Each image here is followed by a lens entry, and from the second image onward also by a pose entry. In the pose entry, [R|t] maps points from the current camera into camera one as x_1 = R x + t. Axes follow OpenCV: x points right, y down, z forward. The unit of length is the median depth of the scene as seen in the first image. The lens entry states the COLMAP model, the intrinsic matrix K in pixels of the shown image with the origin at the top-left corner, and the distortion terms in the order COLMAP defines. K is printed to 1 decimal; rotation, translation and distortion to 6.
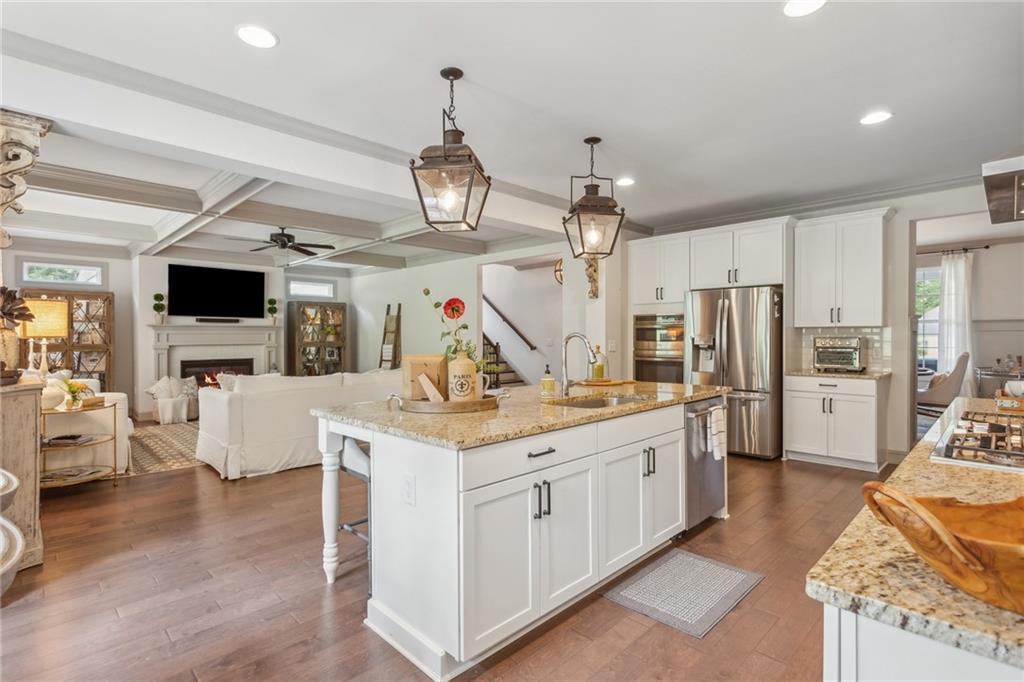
lens RADIAL K [[501.1, 0, 513.6], [0, 501.1, 340.8], [0, 0, 1]] dist [0.000105, 0.001413]
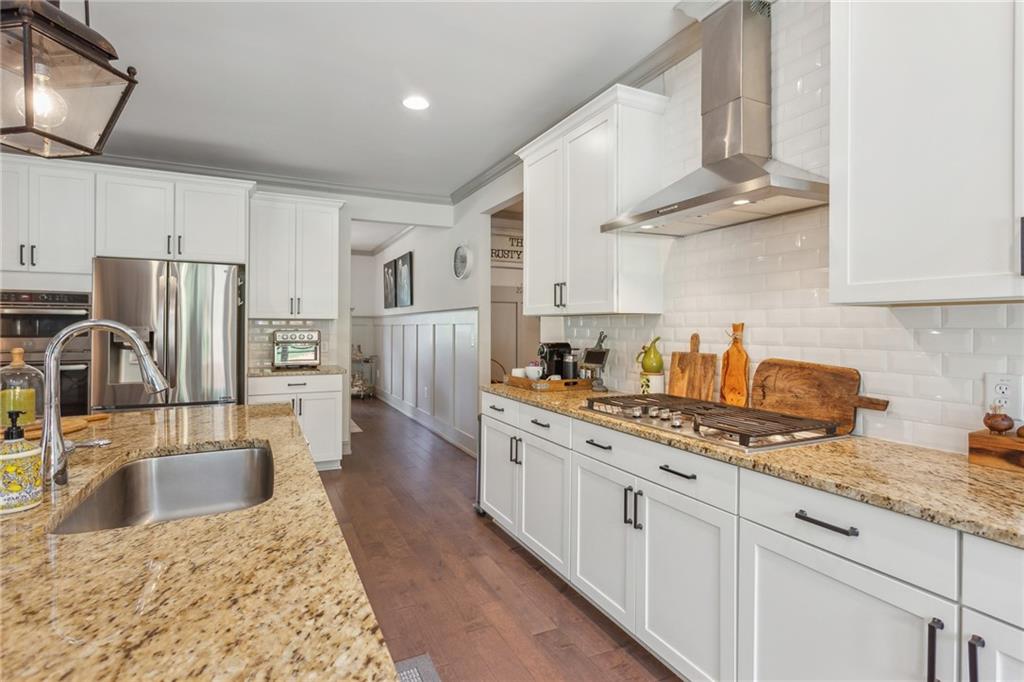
lens RADIAL K [[501.1, 0, 499.6], [0, 501.1, 329.3], [0, 0, 1]] dist [0.000105, 0.001413]
pose [[0.332514, 0.002479, 0.943095, -0.080712], [0.003919, 0.999984, -0.004010, -0.003724], [-0.943090, 0.005029, 0.332500, 0.327599]]
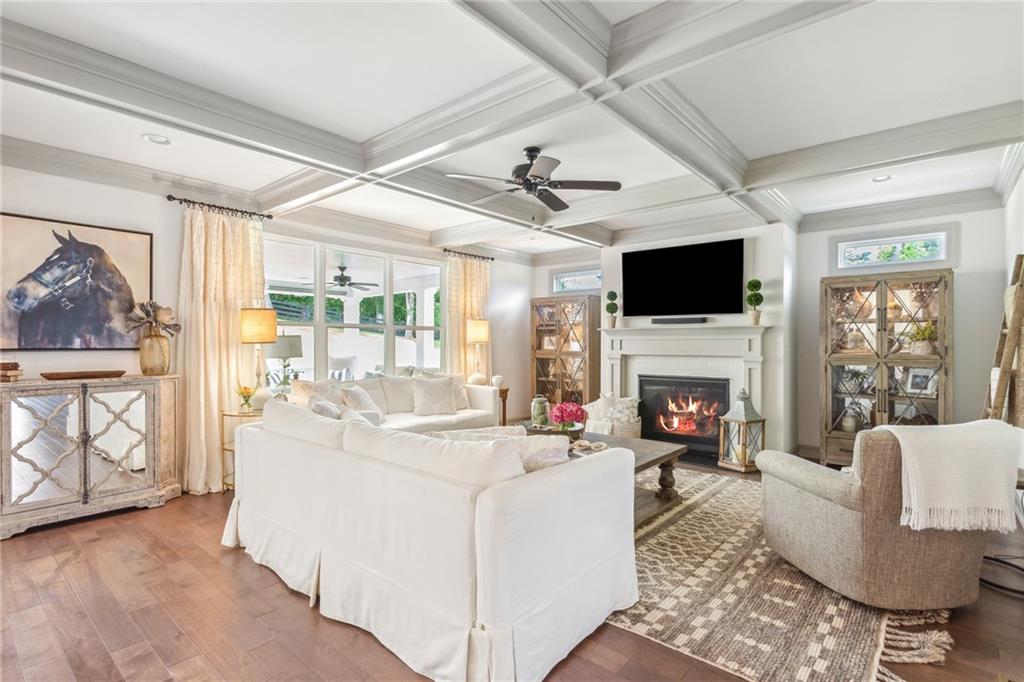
lens RADIAL K [[501.1, 0, 511.4], [0, 501.1, 345.0], [0, 0, 1]] dist [0.000105, 0.001413]
pose [[0.083626, 0.004854, -0.996485, 0.140089], [-0.009834, 0.999943, 0.004045, -0.011086], [0.996449, 0.009461, 0.083669, 1.100638]]
